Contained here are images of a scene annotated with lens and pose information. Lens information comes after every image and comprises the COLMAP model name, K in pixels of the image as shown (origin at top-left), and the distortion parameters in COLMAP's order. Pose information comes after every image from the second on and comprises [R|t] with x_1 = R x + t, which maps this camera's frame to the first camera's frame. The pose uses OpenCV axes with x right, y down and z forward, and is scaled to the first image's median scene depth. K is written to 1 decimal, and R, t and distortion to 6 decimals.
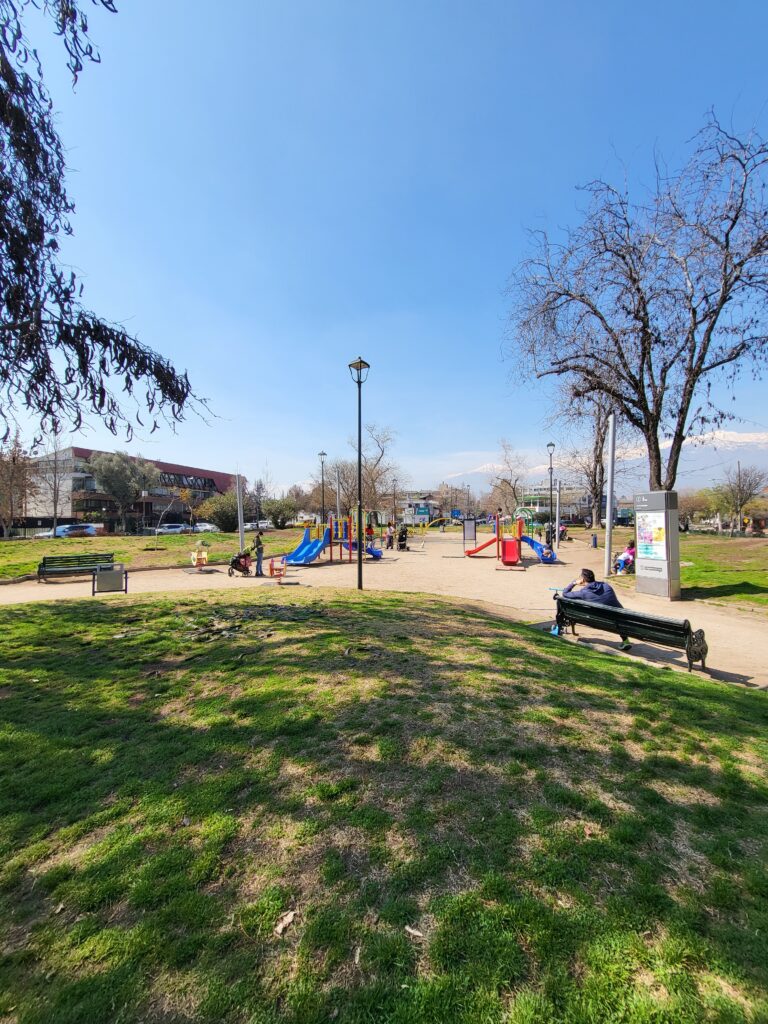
lens RADIAL K [[410.7, 0, 383.3], [0, 410.7, 514.1], [0, 0, 1]] dist [0.002560, -0.000087]
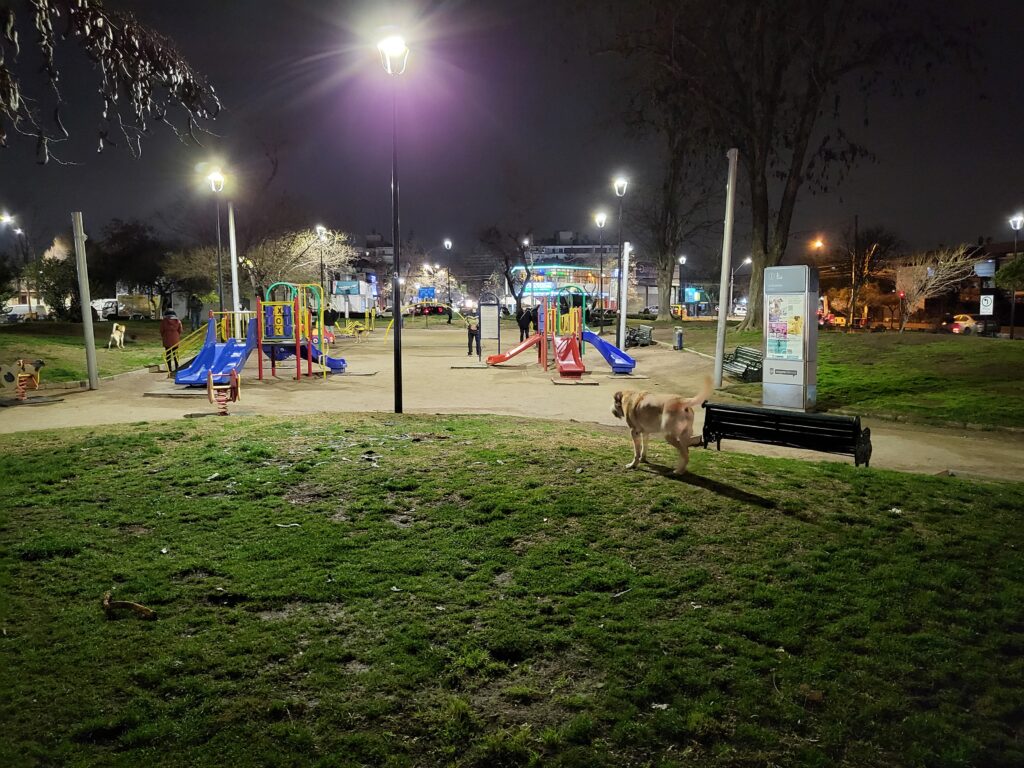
lens RADIAL K [[775.1, 0, 512.6], [0, 775.1, 384.6], [0, 0, 1]] dist [-0.003468, 0.017808]
pose [[0.954030, -0.026521, 0.298534, -0.223601], [-0.007642, 0.993601, 0.112692, 0.001751], [-0.299613, -0.109793, 0.947722, -0.170362]]
